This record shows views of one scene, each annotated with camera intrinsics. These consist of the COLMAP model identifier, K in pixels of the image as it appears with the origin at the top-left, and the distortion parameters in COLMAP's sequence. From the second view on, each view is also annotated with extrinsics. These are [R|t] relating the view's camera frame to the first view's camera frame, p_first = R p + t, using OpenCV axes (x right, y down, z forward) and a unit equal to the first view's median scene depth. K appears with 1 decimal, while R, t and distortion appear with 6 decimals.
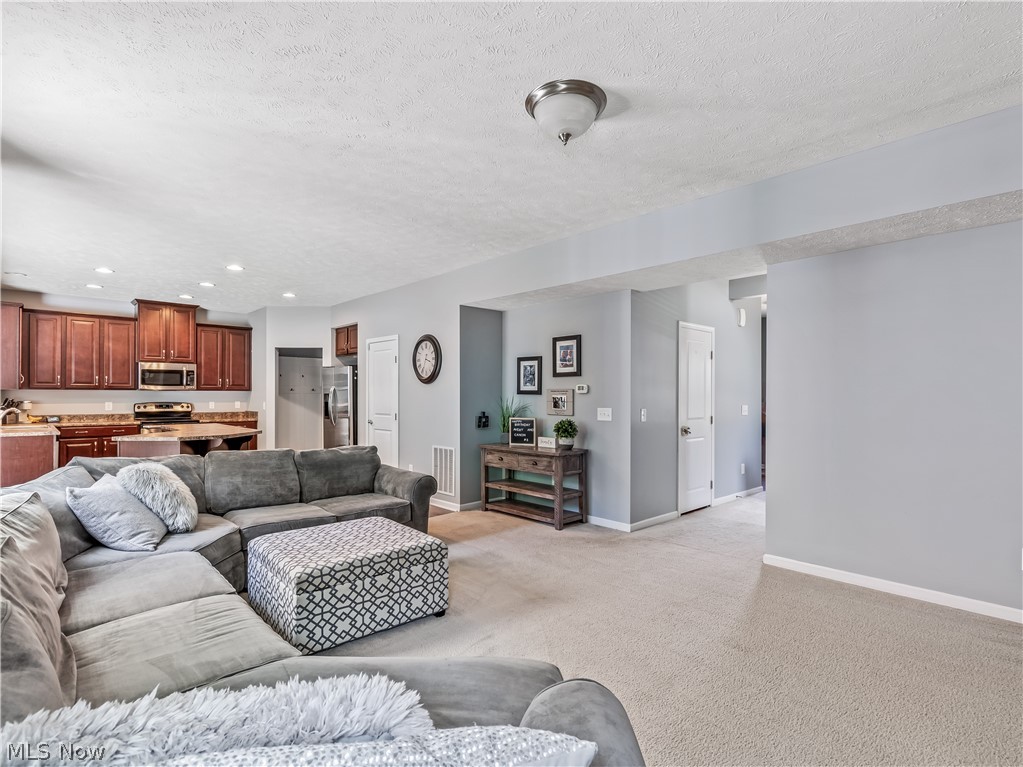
lens RADIAL K [[515.5, 0, 508.9], [0, 515.5, 392.5], [0, 0, 1]] dist [0.006609, -0.001255]
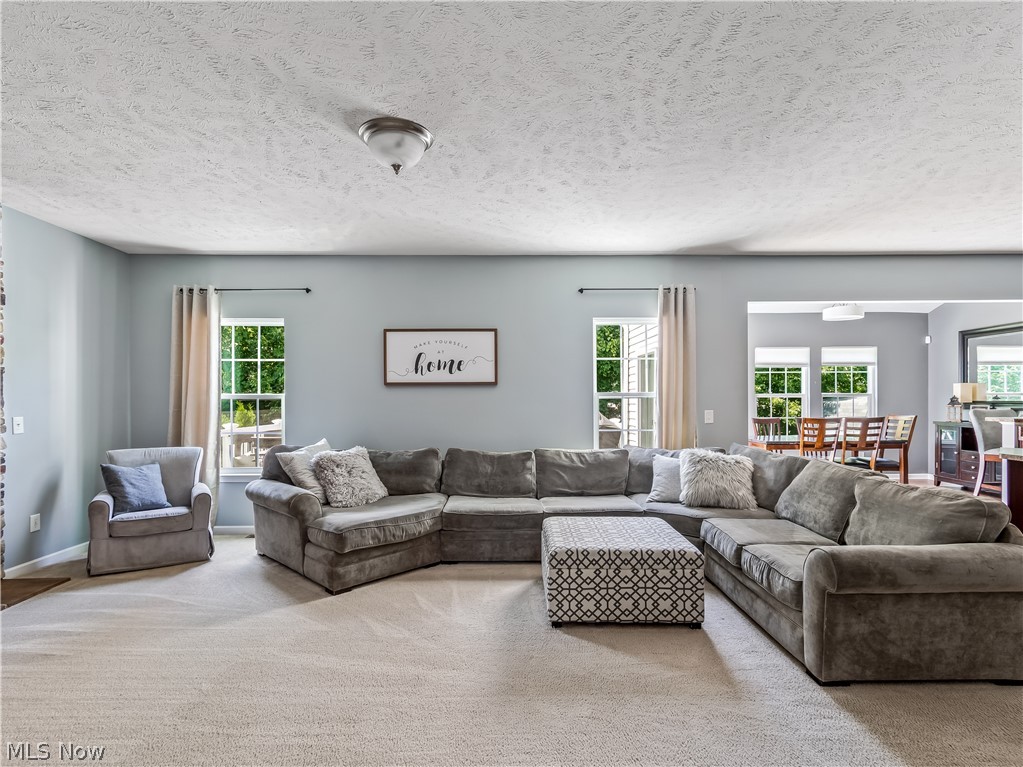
lens RADIAL K [[515.5, 0, 512.5], [0, 515.5, 402.5], [0, 0, 1]] dist [0.006609, -0.001255]
pose [[-0.658483, 0.005773, -0.752574, 0.339656], [0.006614, 0.999976, 0.001884, 0.005749], [0.752567, -0.003738, -0.658506, 0.833476]]
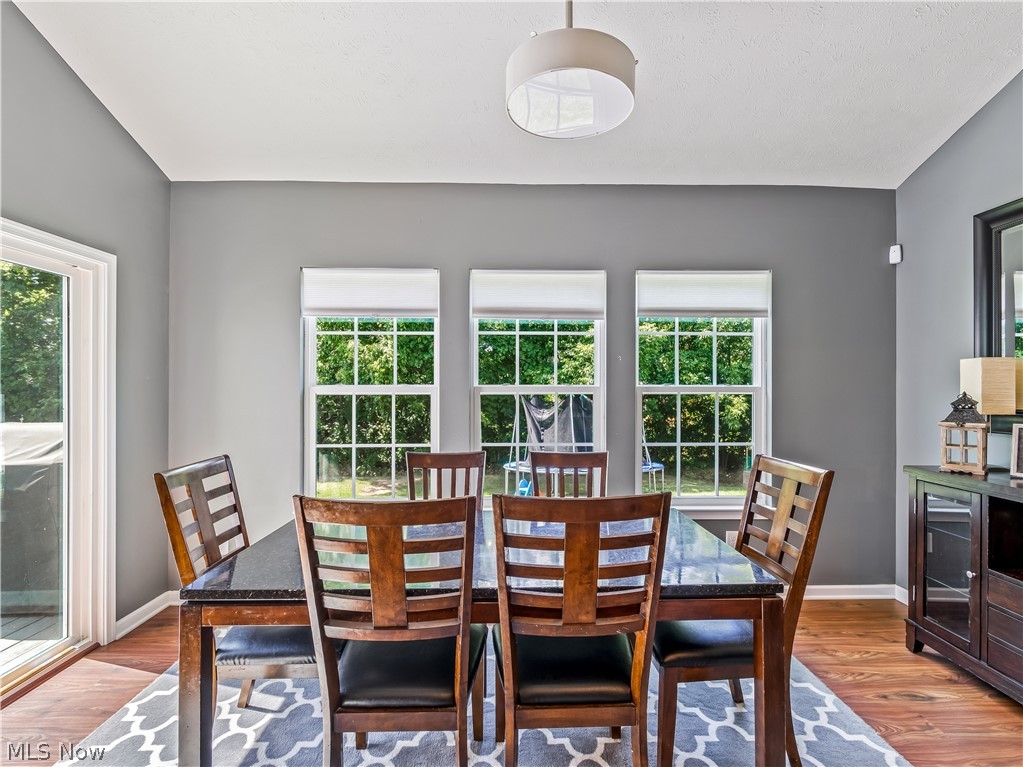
lens RADIAL K [[515.5, 0, 514.6], [0, 515.5, 389.2], [0, 0, 1]] dist [0.006609, -0.001255]
pose [[-0.648472, -0.002894, -0.761233, -0.799059], [0.001285, 0.999987, -0.004896, -0.004174], [0.761237, -0.004153, -0.648460, 0.806772]]
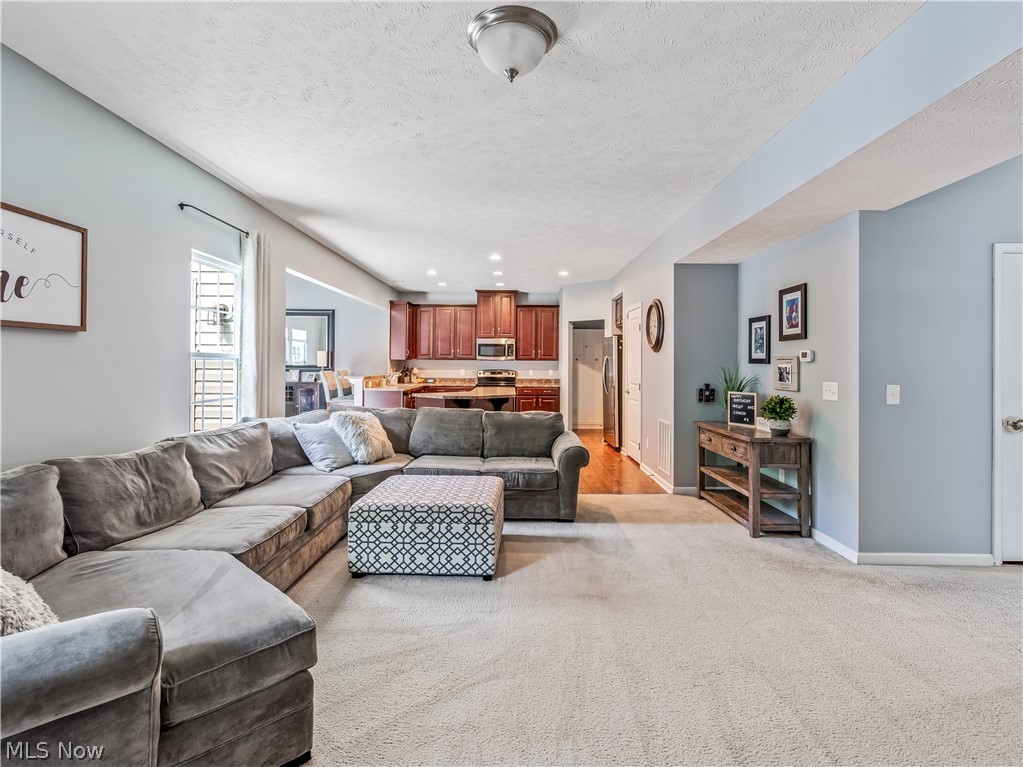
lens RADIAL K [[515.5, 0, 512.1], [0, 515.5, 361.8], [0, 0, 1]] dist [0.006609, -0.001255]
pose [[0.734042, 0.000467, -0.679103, 0.309945], [-0.003315, 0.999990, -0.002895, 0.004362], [0.679096, 0.004376, 0.734037, 0.152294]]
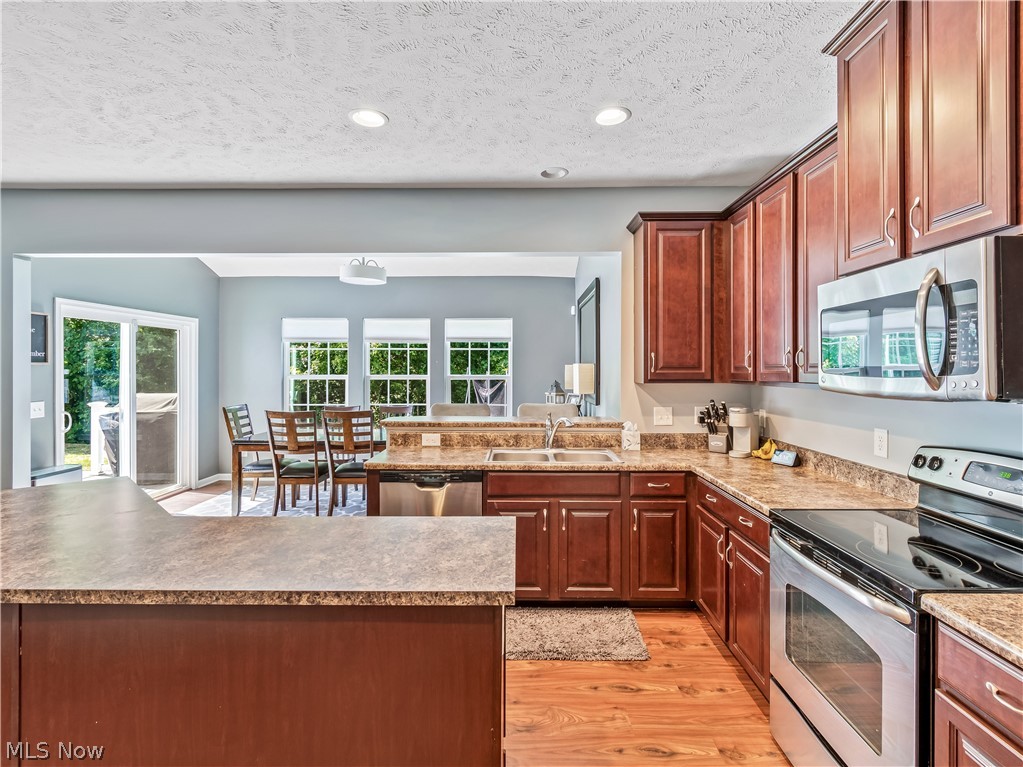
lens RADIAL K [[515.5, 0, 510.3], [0, 515.5, 374.7], [0, 0, 1]] dist [0.006609, -0.001255]
pose [[-0.677493, 0.003036, -0.735523, -0.563577], [-0.001332, 0.999985, 0.005354, -0.019680], [0.735528, 0.004607, -0.677479, 1.449118]]
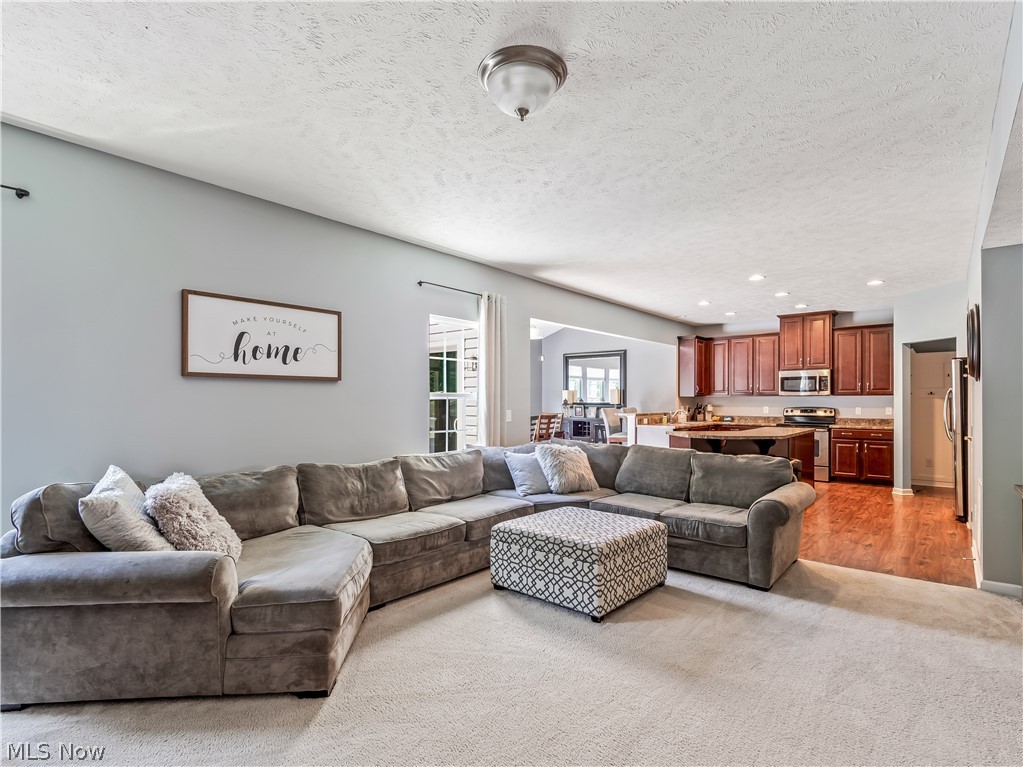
lens RADIAL K [[515.5, 0, 516.2], [0, 515.5, 399.7], [0, 0, 1]] dist [0.006609, -0.001255]
pose [[0.140254, -0.003353, -0.990110, 0.433846], [0.004525, 0.999986, -0.002746, 0.005764], [0.990105, -0.004095, 0.140267, 0.375142]]
